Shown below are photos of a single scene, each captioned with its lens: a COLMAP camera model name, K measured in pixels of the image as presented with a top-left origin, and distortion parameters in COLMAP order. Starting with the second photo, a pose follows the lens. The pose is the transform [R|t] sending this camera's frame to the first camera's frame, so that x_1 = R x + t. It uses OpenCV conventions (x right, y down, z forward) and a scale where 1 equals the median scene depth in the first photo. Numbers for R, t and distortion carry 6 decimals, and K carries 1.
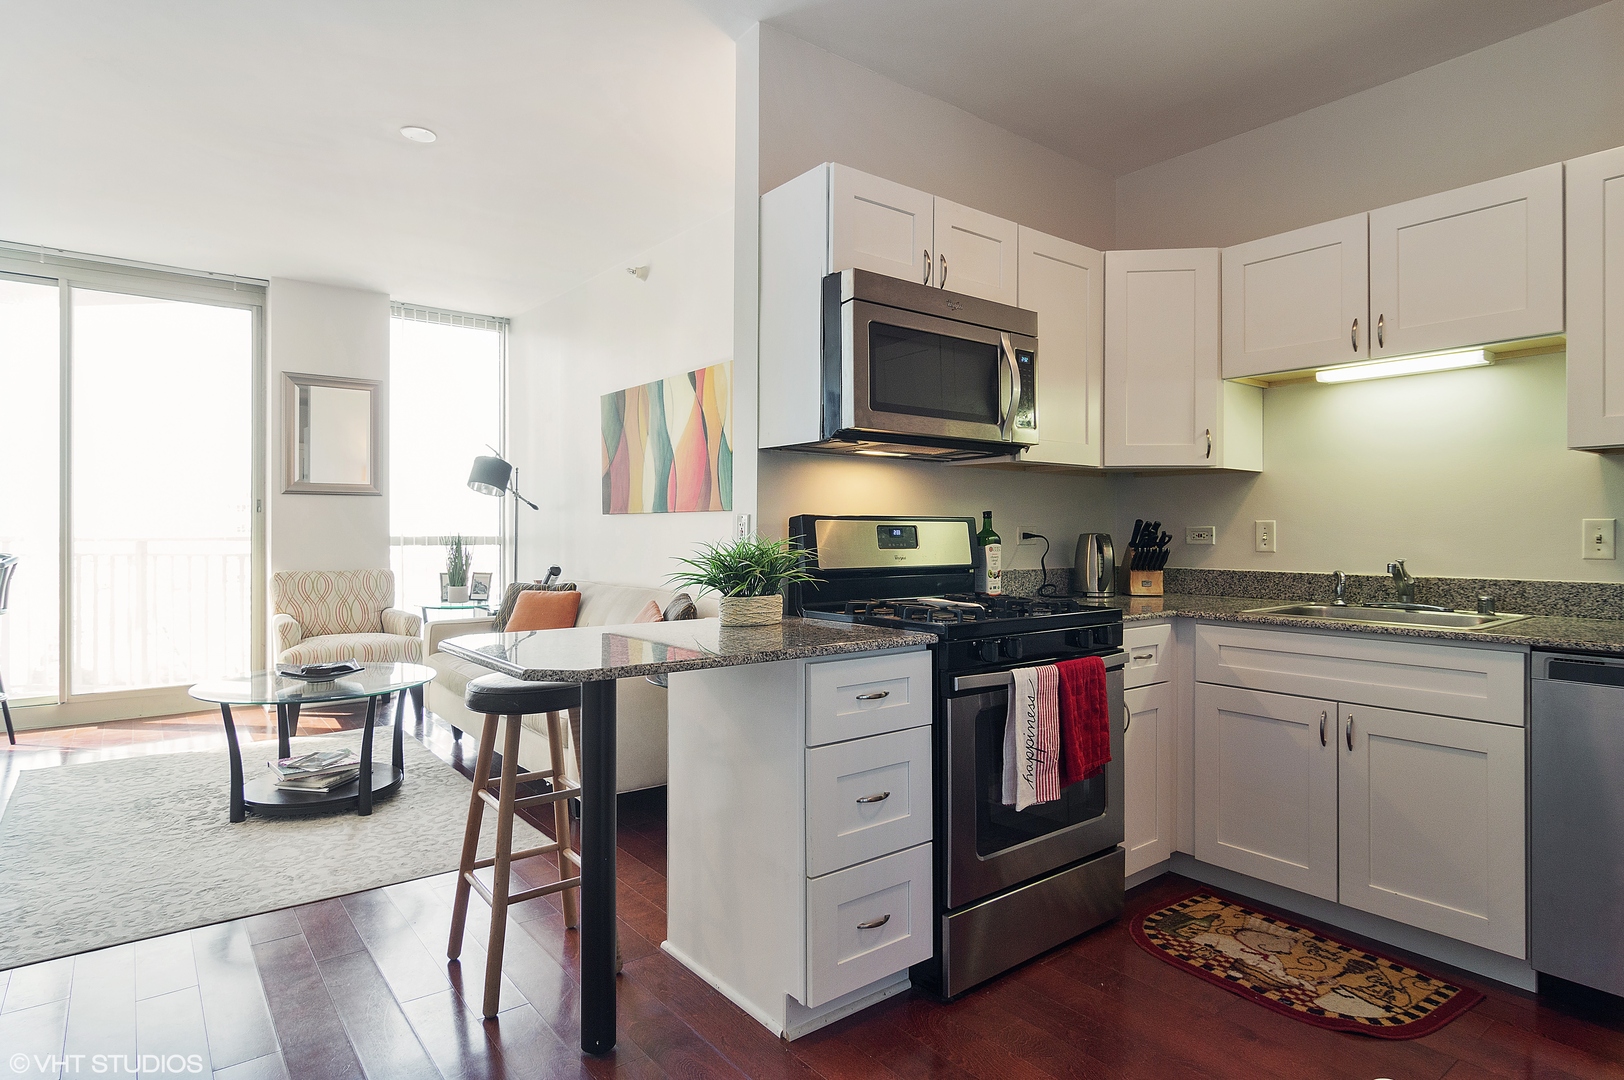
lens RADIAL K [[880.1, 0, 807.1], [0, 880.1, 531.4], [0, 0, 1]] dist [-0.004054, 0.003756]
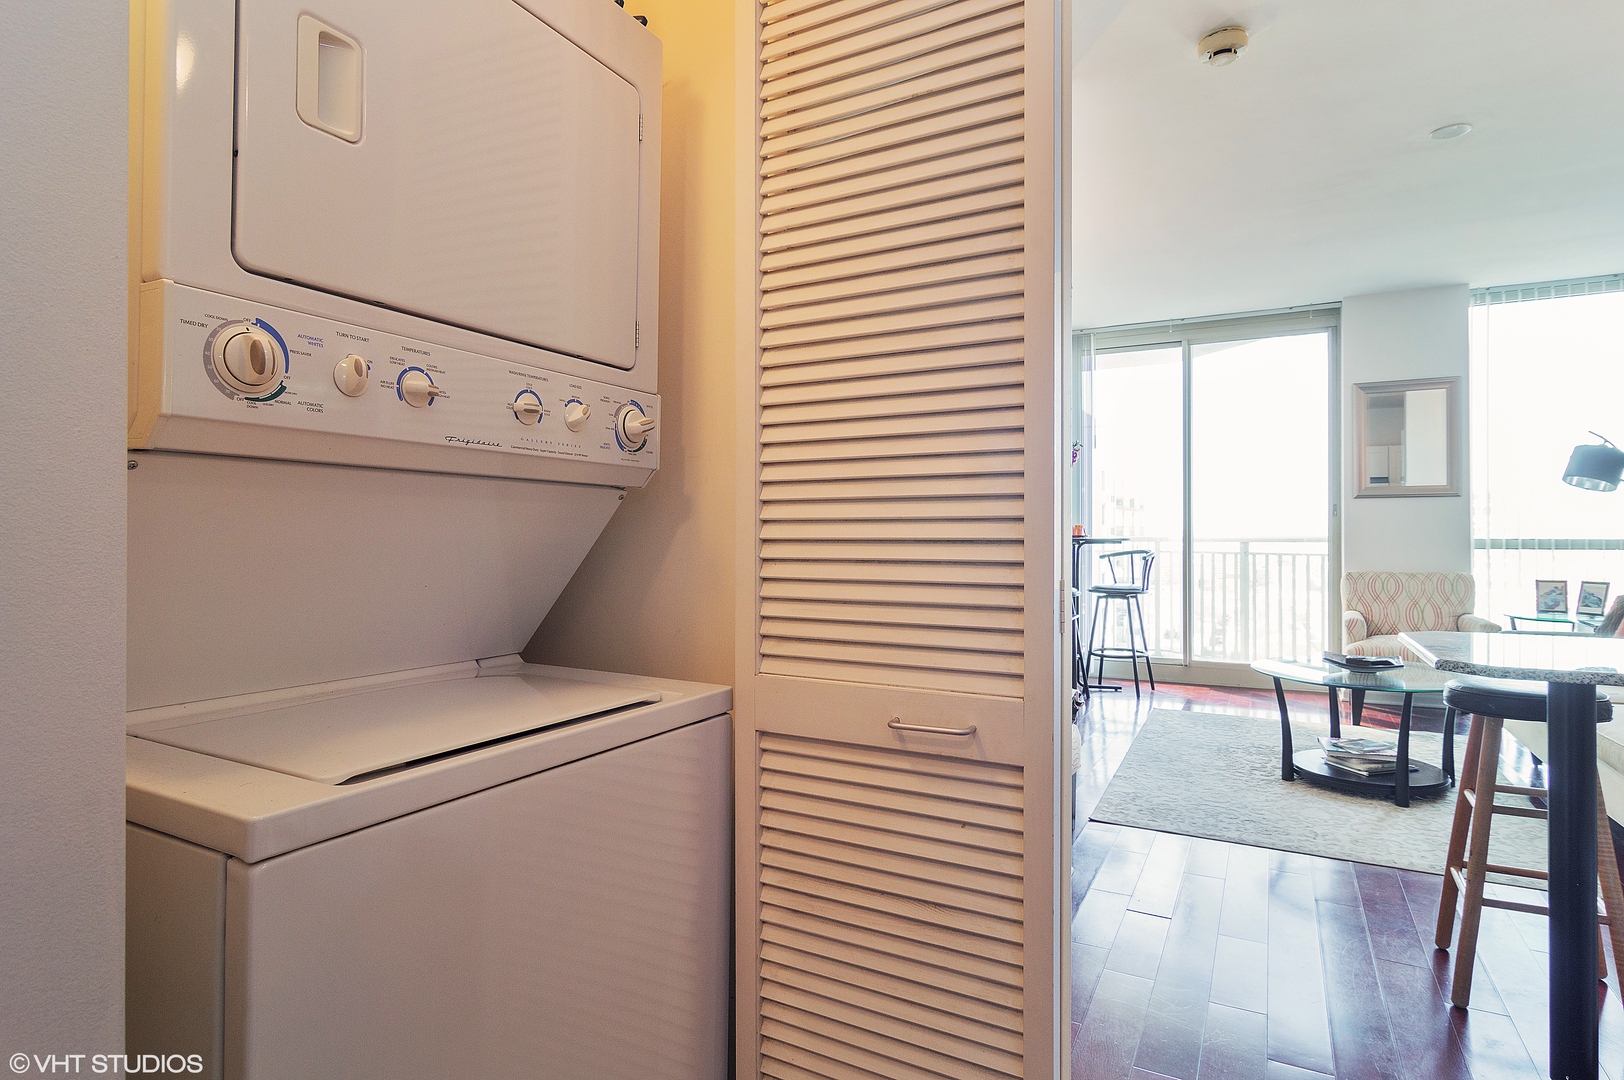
lens RADIAL K [[880.1, 0, 800.2], [0, 880.1, 532.2], [0, 0, 1]] dist [-0.004054, 0.003756]
pose [[0.407213, -0.002646, -0.913329, 0.130190], [0.000544, 0.999996, -0.002655, 0.000989], [0.913333, 0.000584, 0.407213, -0.059567]]
